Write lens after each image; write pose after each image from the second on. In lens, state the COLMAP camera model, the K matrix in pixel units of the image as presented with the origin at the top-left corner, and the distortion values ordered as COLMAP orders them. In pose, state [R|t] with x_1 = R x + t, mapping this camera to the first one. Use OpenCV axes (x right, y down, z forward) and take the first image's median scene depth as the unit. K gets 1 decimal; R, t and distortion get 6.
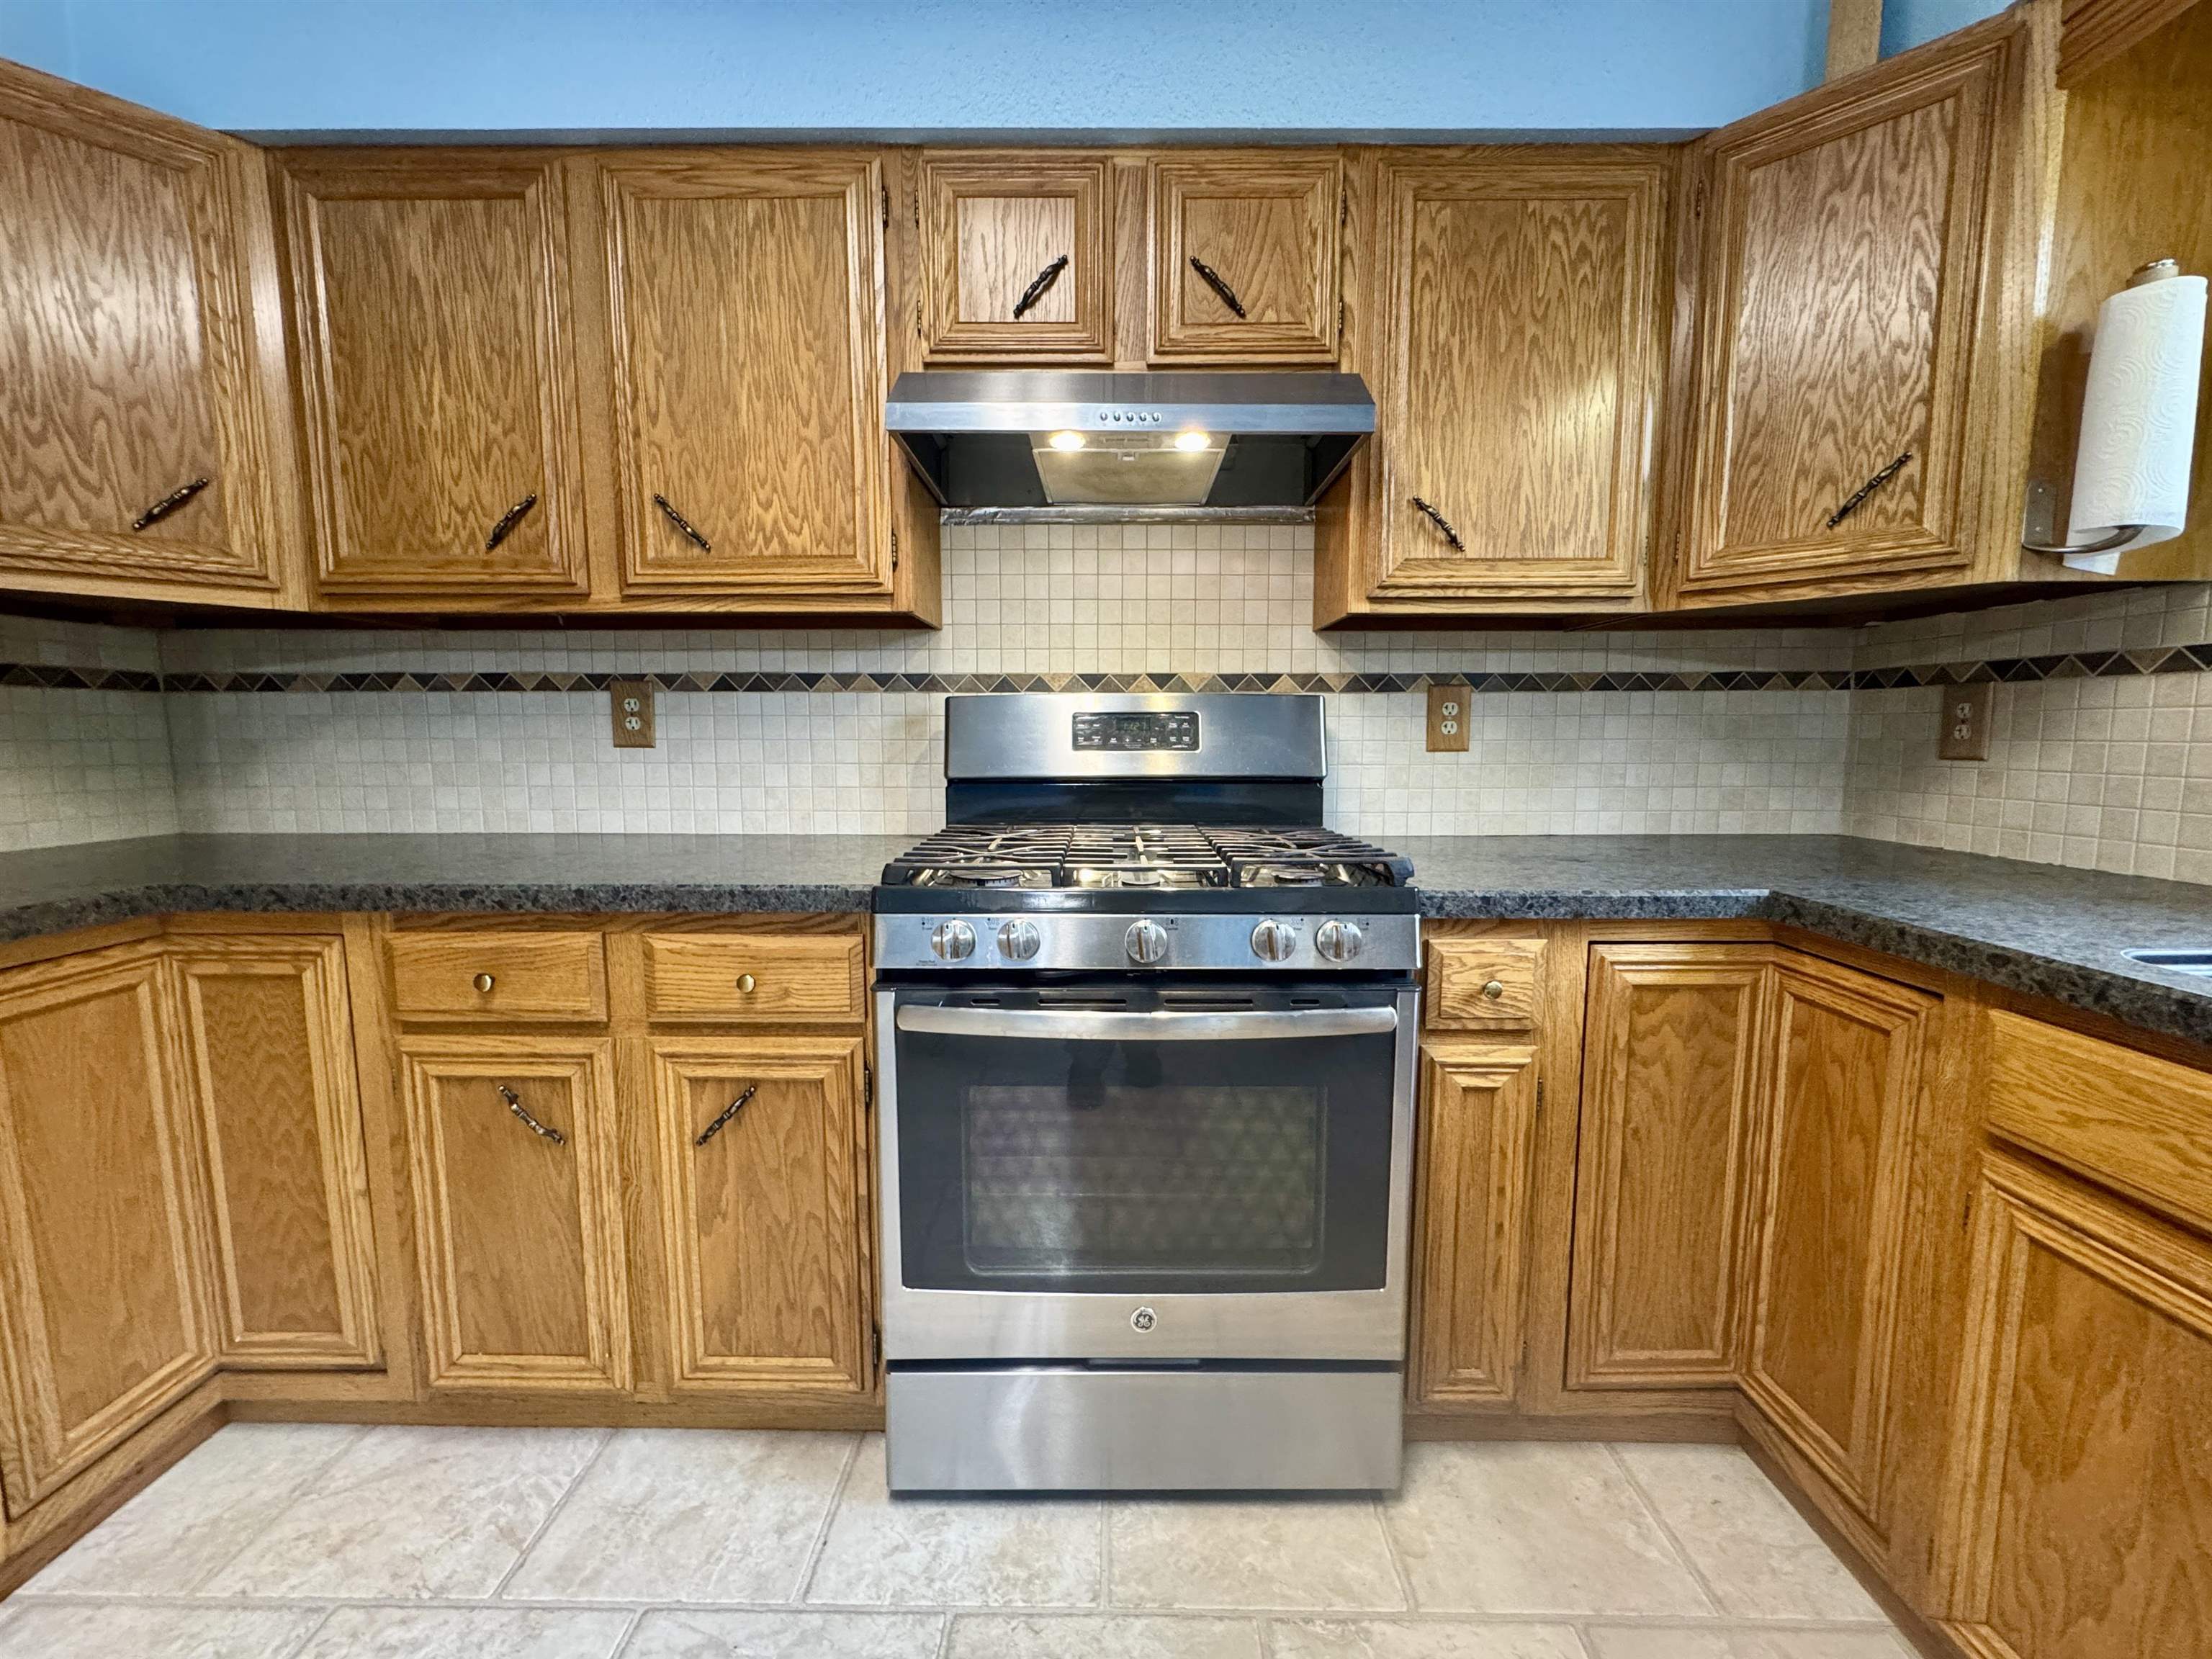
lens RADIAL K [[884.0, 0, 1104.9], [0, 884.0, 827.7], [0, 0, 1]] dist [-0.004568, 0.001361]
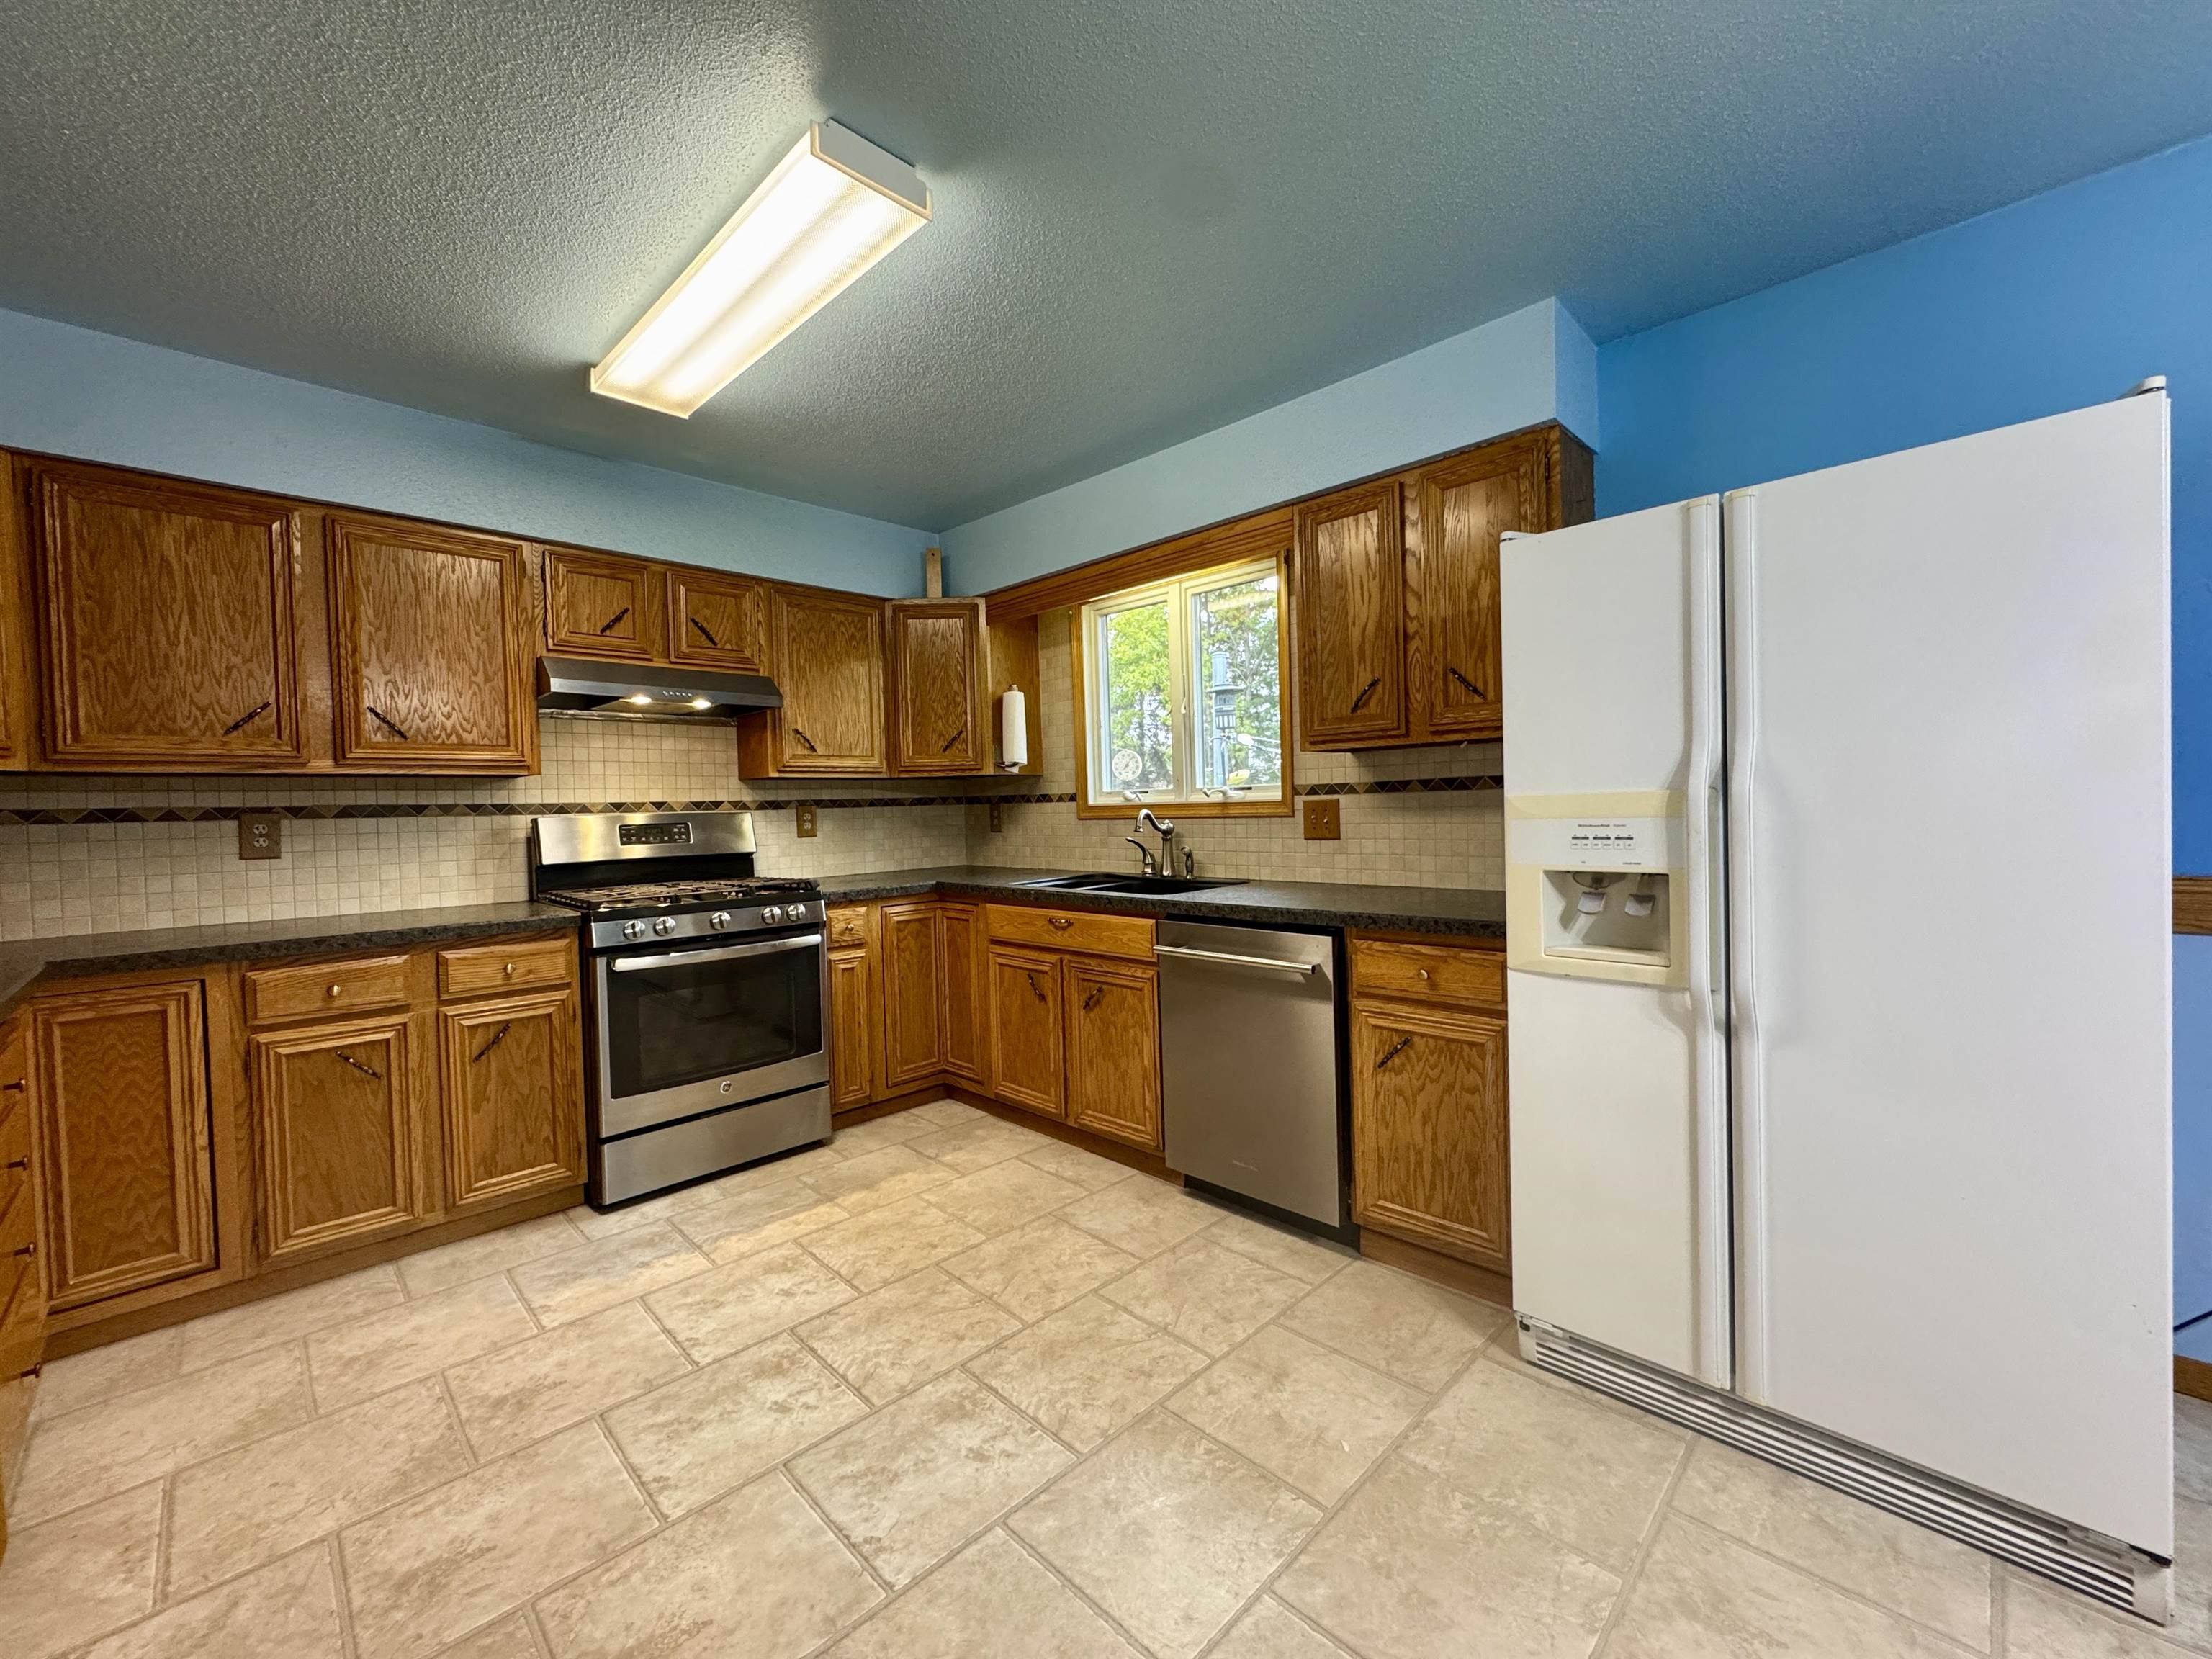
lens RADIAL K [[884.0, 0, 1107.1], [0, 884.0, 827.3], [0, 0, 1]] dist [-0.004568, 0.001361]
pose [[0.699085, -0.034753, 0.714193, -0.763801], [0.101475, 0.993531, -0.050982, 0.085156], [-0.707801, 0.108114, 0.698090, -1.202248]]
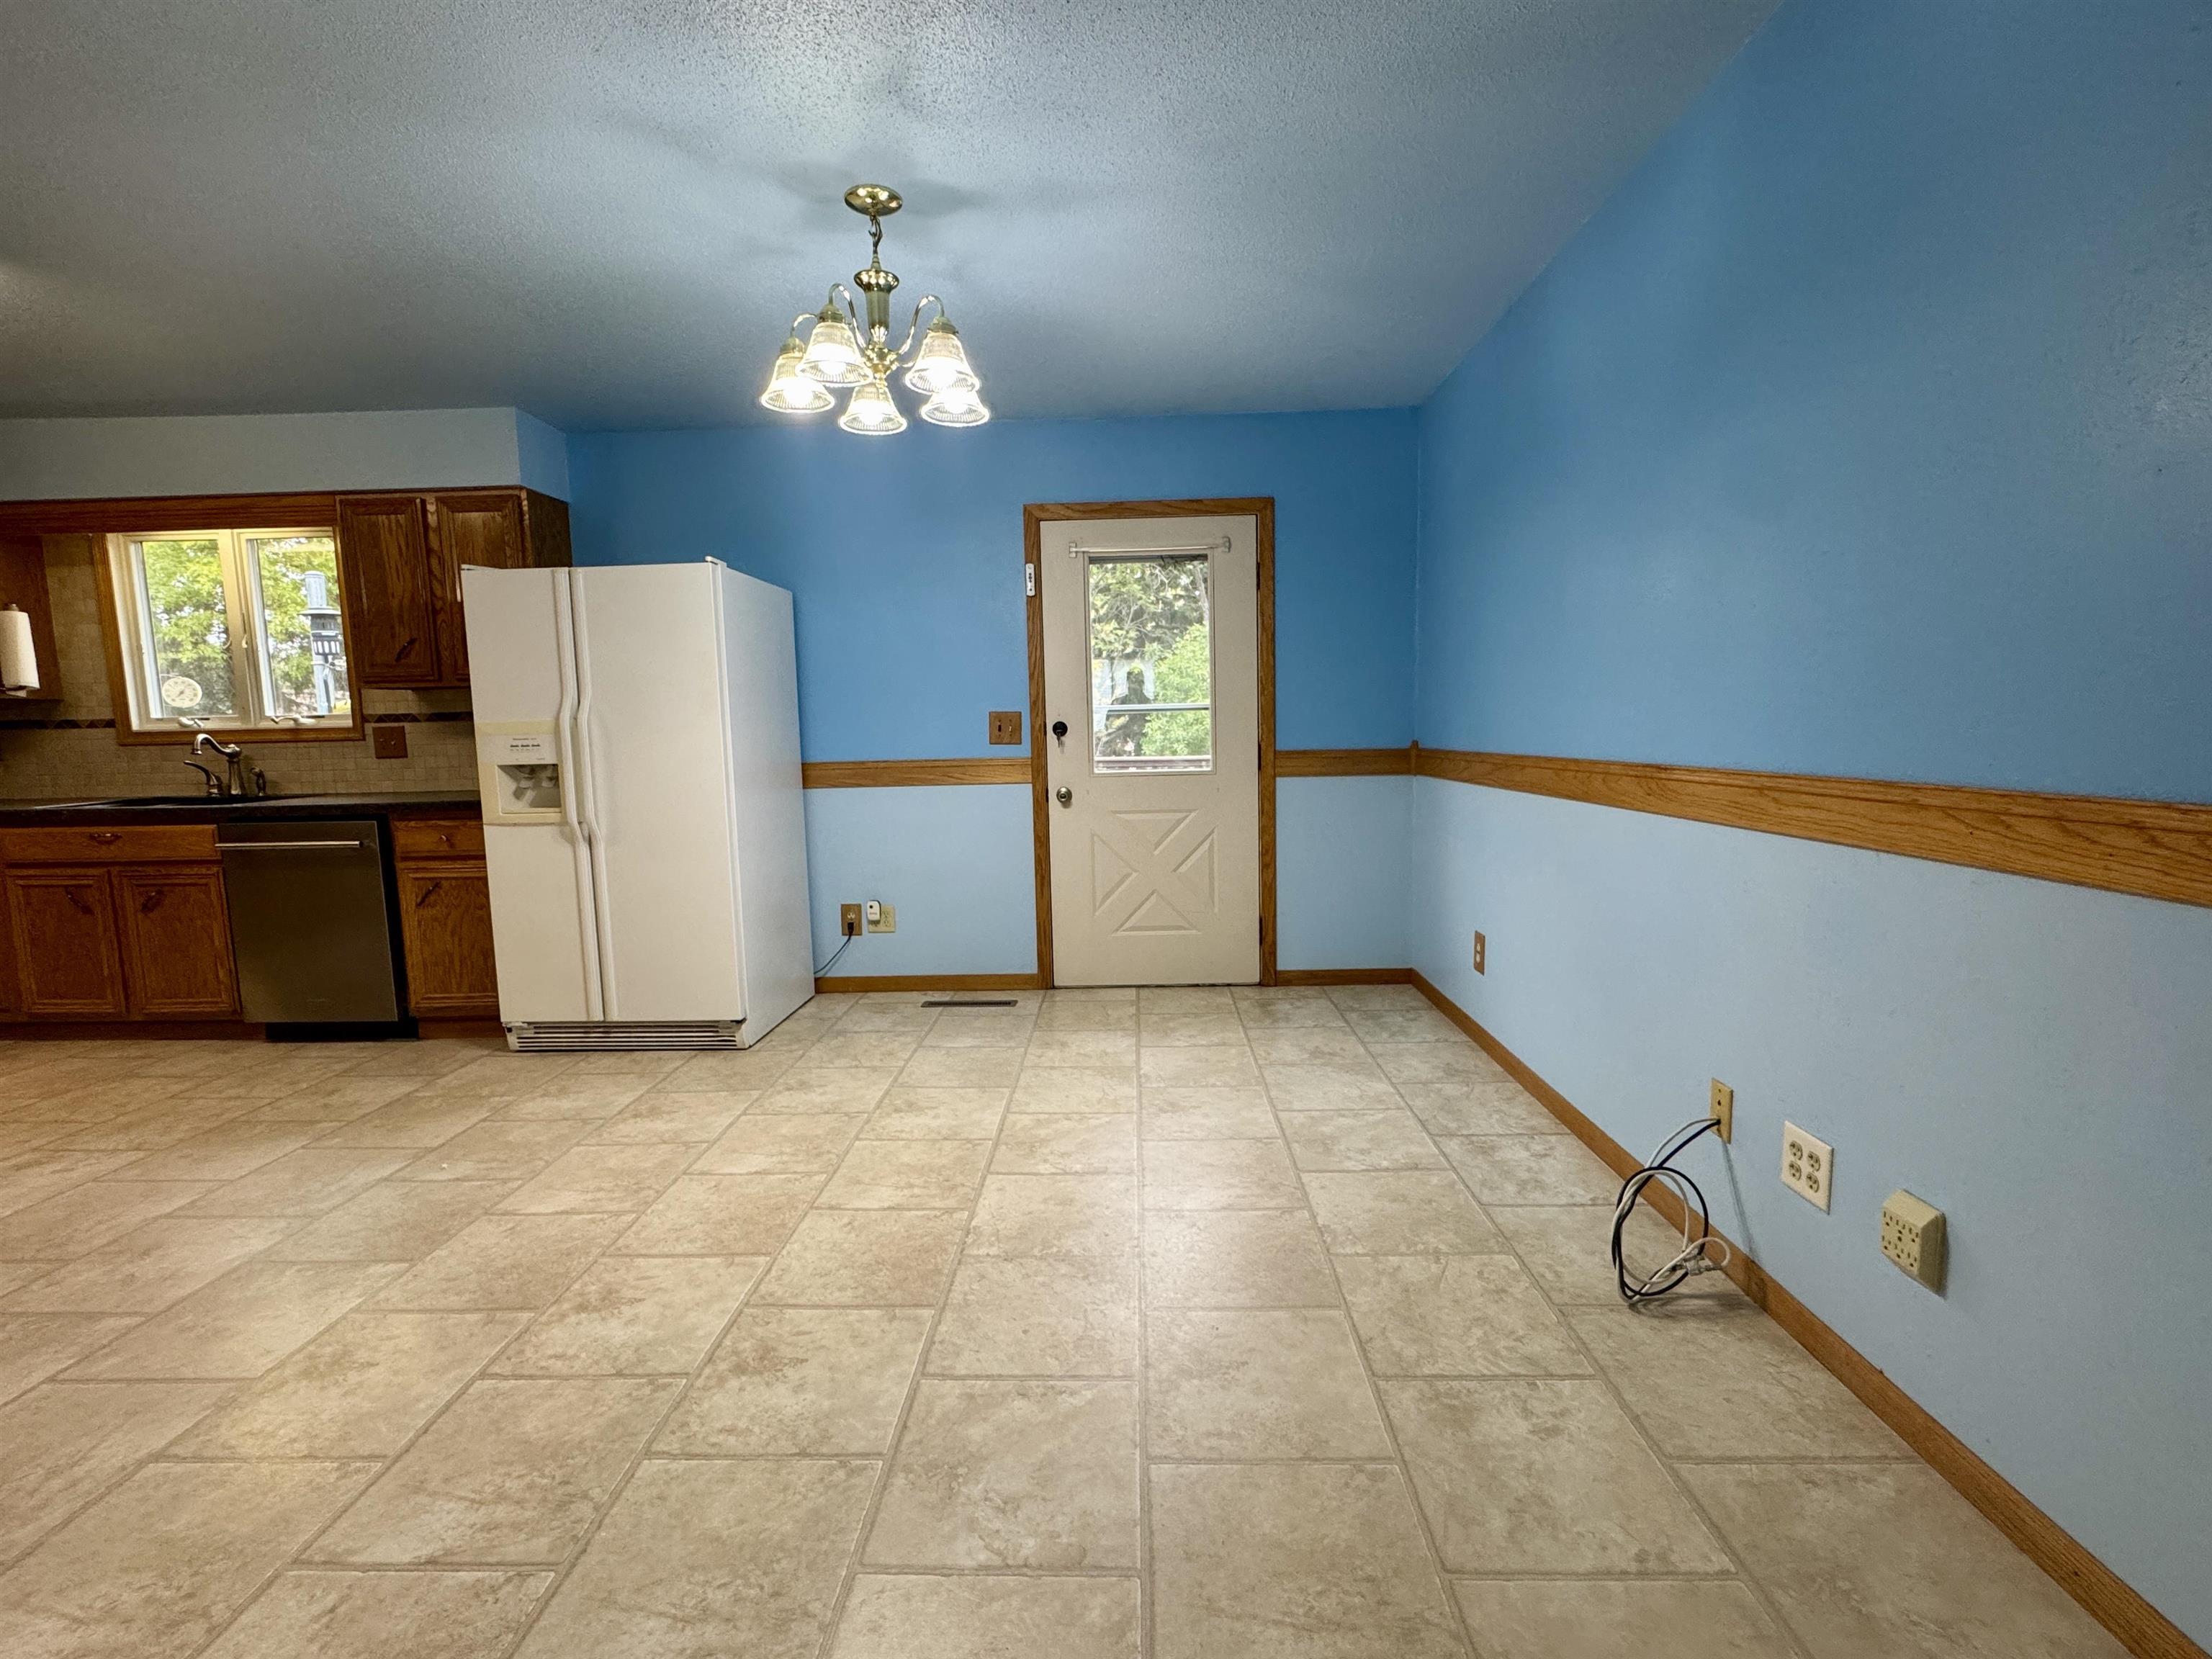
lens RADIAL K [[986.4, 0, 1105.3], [0, 986.4, 827.2], [0, 0, 1]] dist [0.001107, -0.001212]
pose [[0.021265, -0.103757, 0.994375, -1.832641], [0.127659, 0.986741, 0.100230, 0.239878], [-0.991590, 0.124809, 0.034229, -2.294378]]
